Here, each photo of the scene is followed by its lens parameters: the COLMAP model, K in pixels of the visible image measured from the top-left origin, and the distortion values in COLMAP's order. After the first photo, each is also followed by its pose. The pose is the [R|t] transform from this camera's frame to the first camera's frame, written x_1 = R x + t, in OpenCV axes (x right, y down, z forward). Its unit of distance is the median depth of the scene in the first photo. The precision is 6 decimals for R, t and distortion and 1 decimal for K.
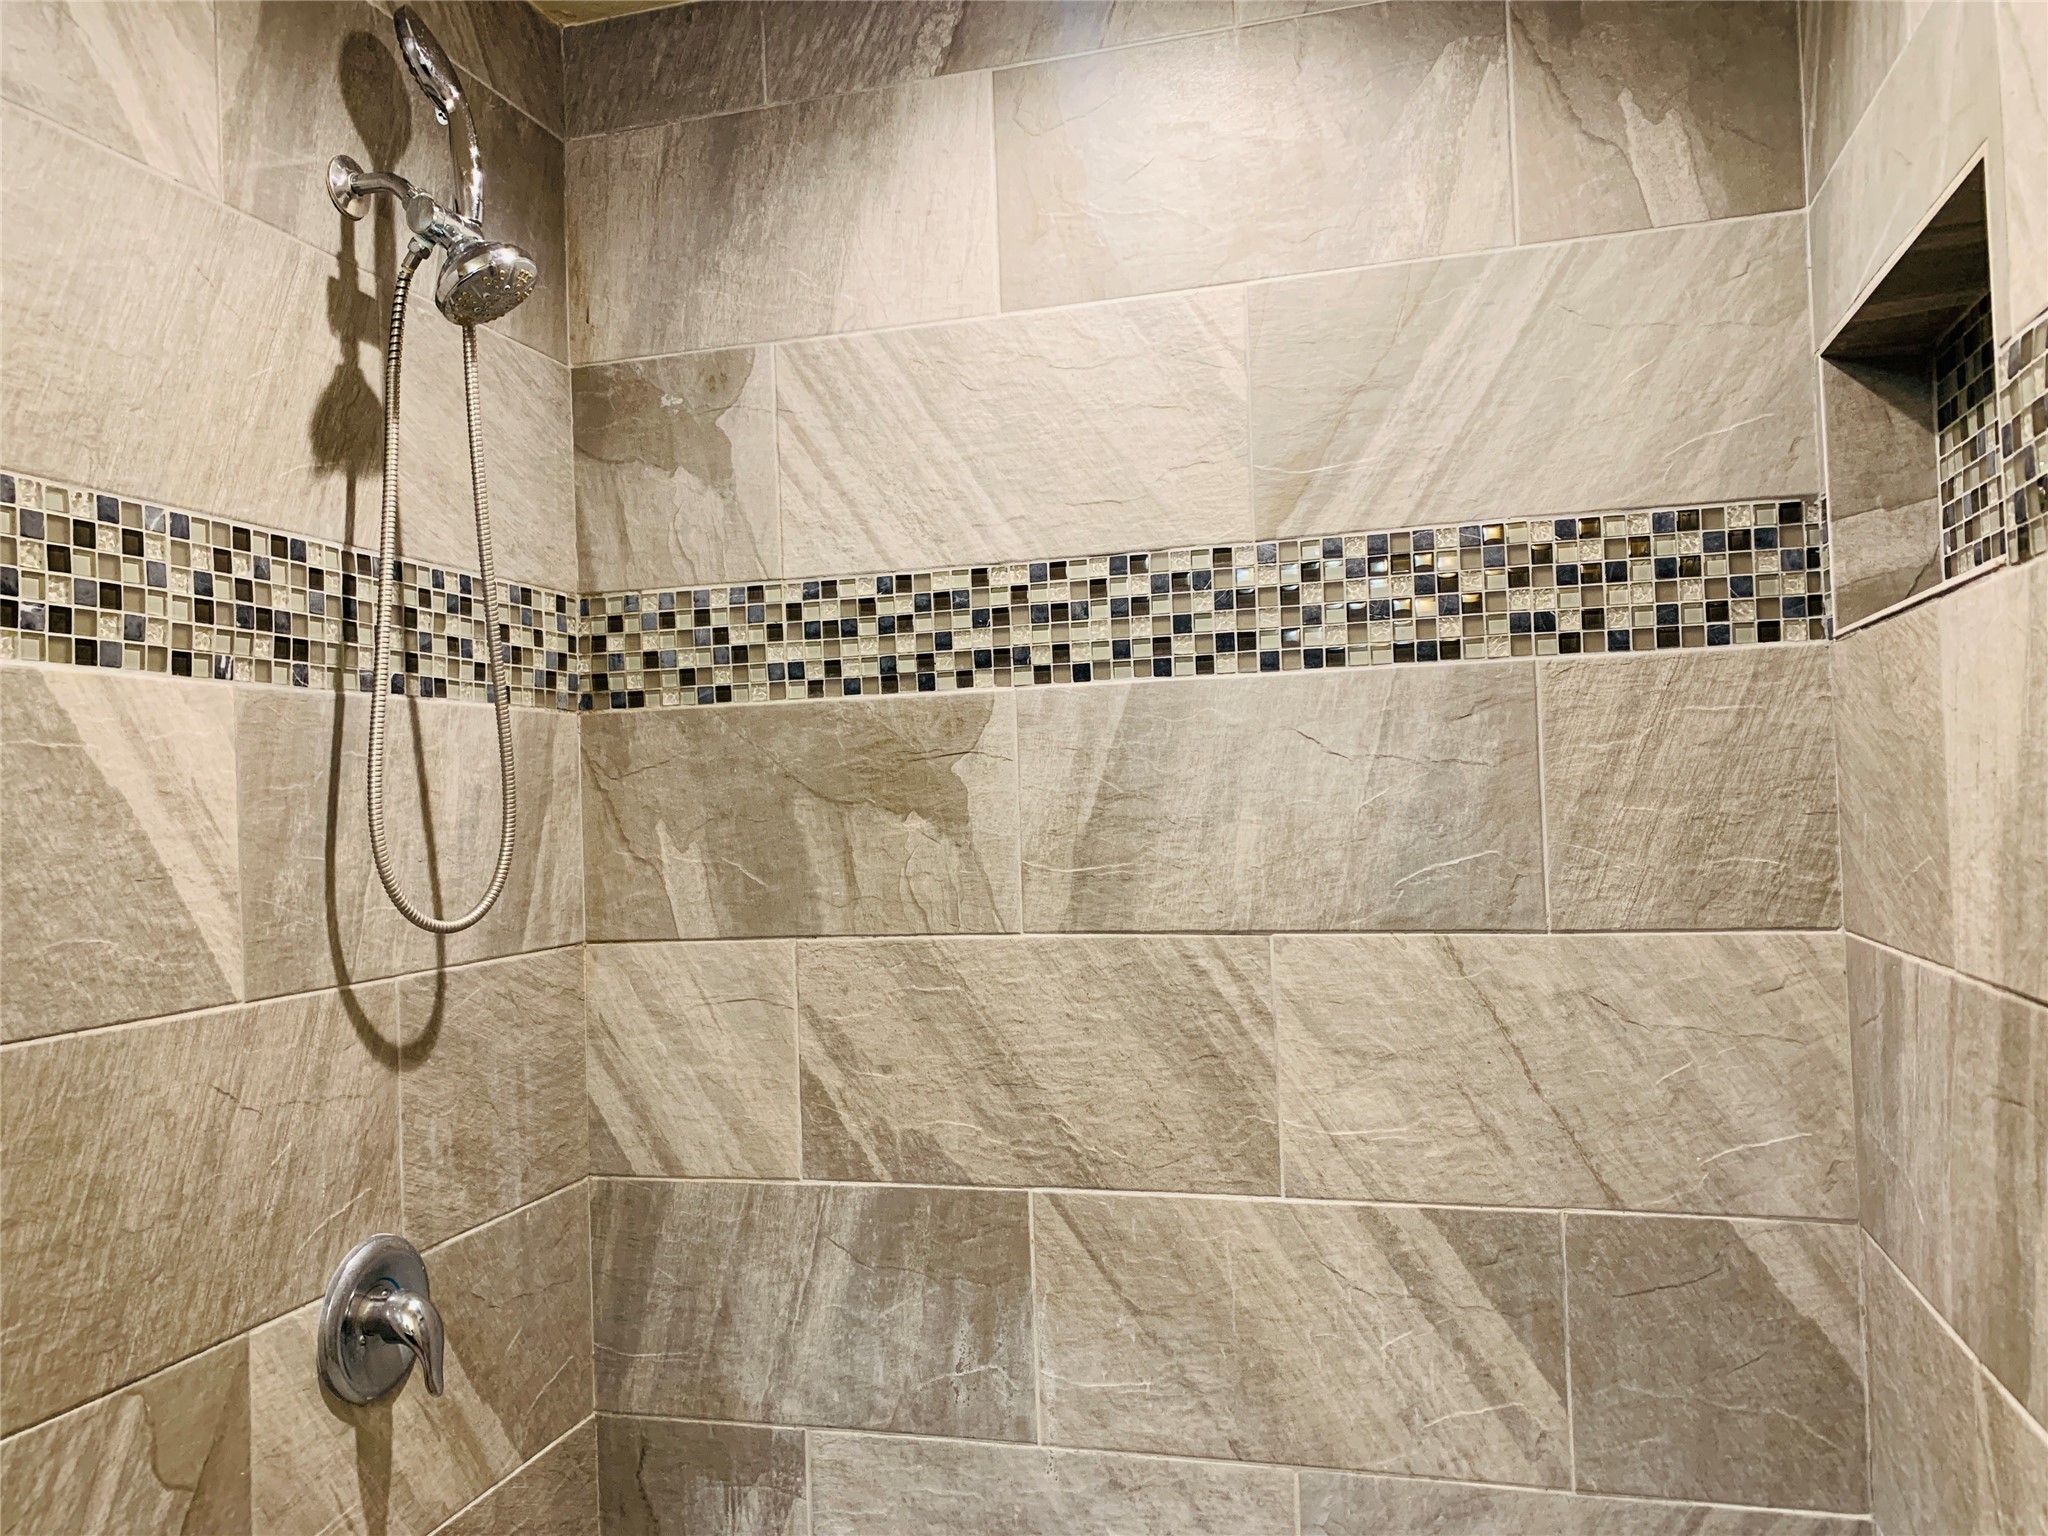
lens RADIAL K [[1576.2, 0, 1021.8], [0, 1576.2, 765.3], [0, 0, 1]] dist [0.038640, -0.033215]
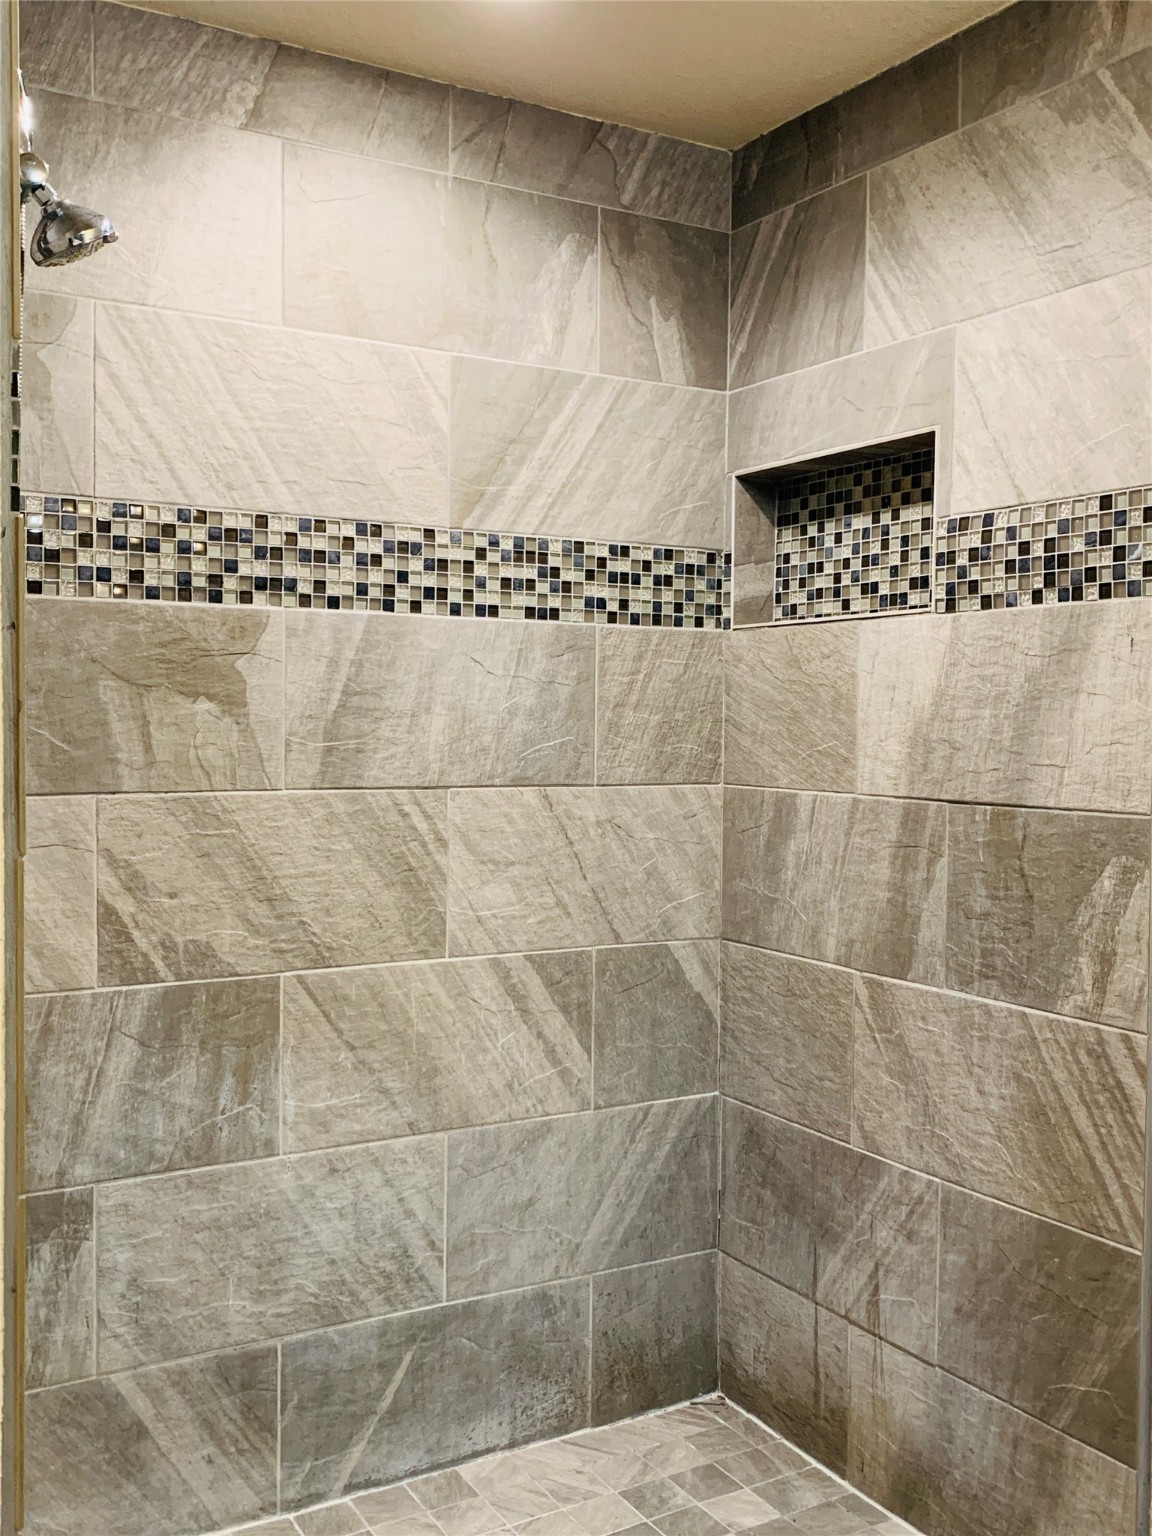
lens RADIAL K [[1524.7, 0, 584.5], [0, 1524.7, 766.7], [0, 0, 1]] dist [0.040677, 0.000000]
pose [[0.678032, 0.019006, 0.734787, -0.823359], [-0.050981, 0.998474, 0.021216, 0.047590], [-0.733262, -0.051845, 0.677966, -0.090806]]
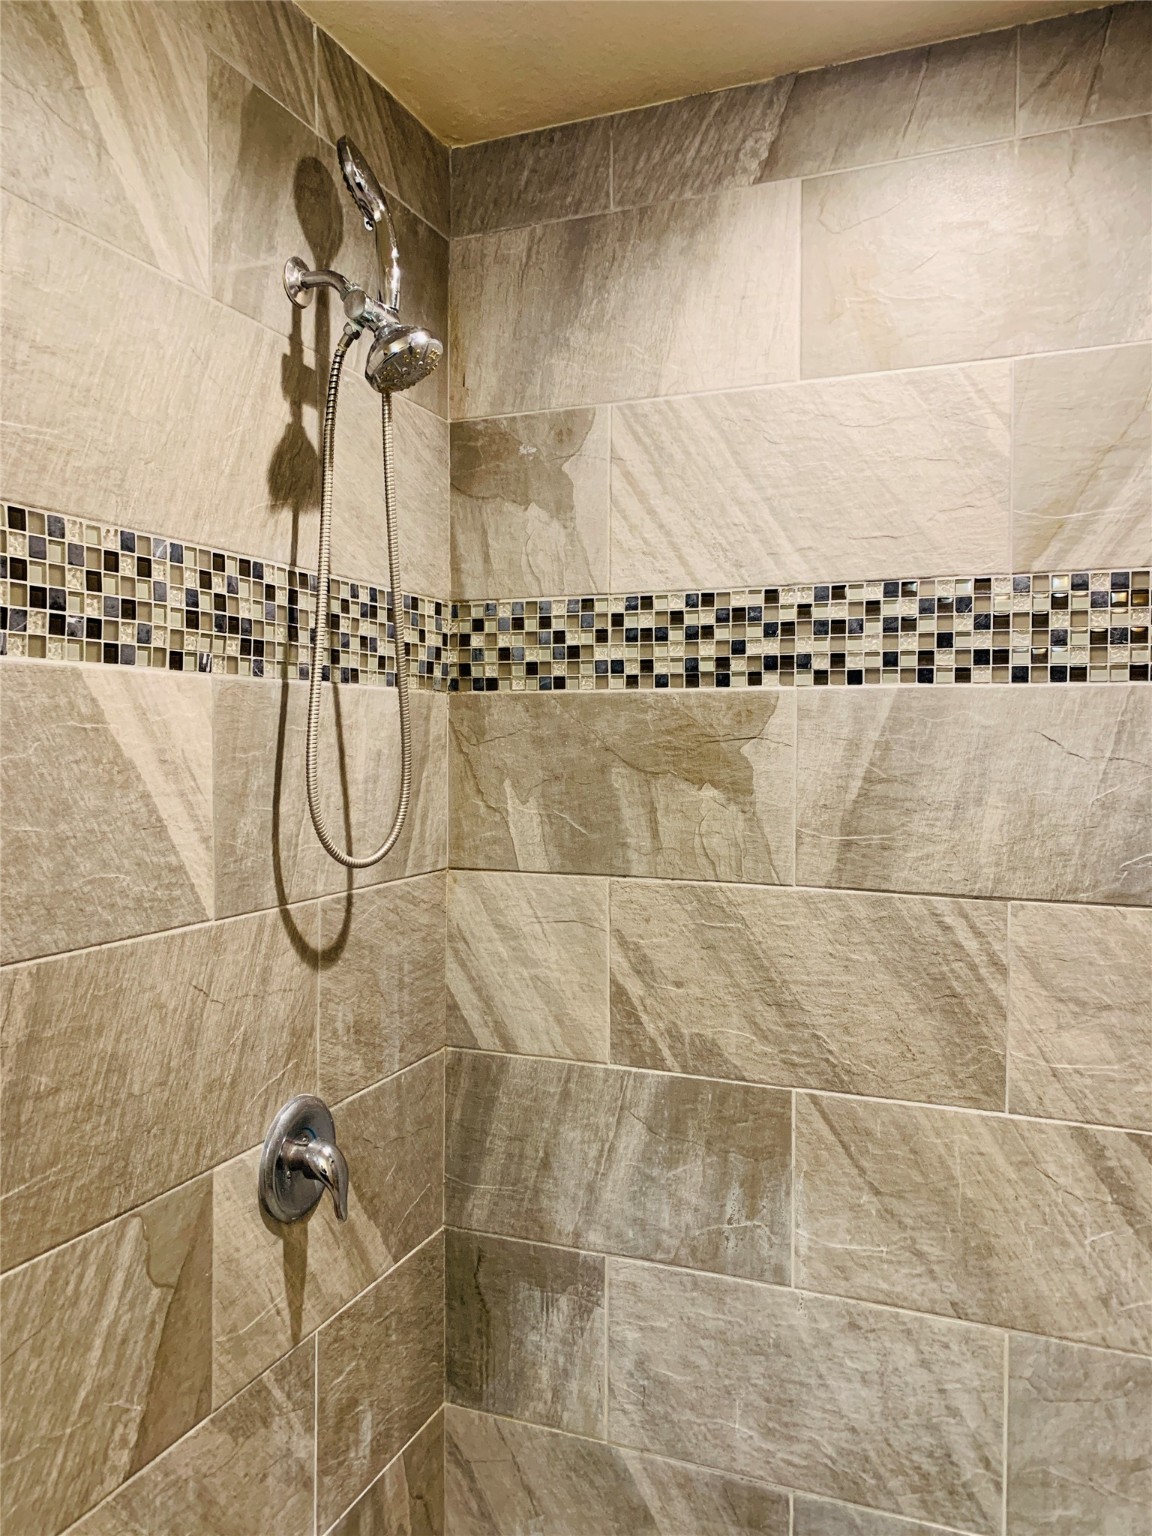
lens RADIAL K [[1182.1, 0, 576.2], [0, 1182.1, 757.3], [0, 0, 1]] dist [0.038640, -0.033215]
pose [[0.992973, 0.040963, -0.111026, -0.074210], [-0.035878, 0.998230, 0.047421, -0.033848], [0.112772, -0.043104, 0.992685, 0.056801]]
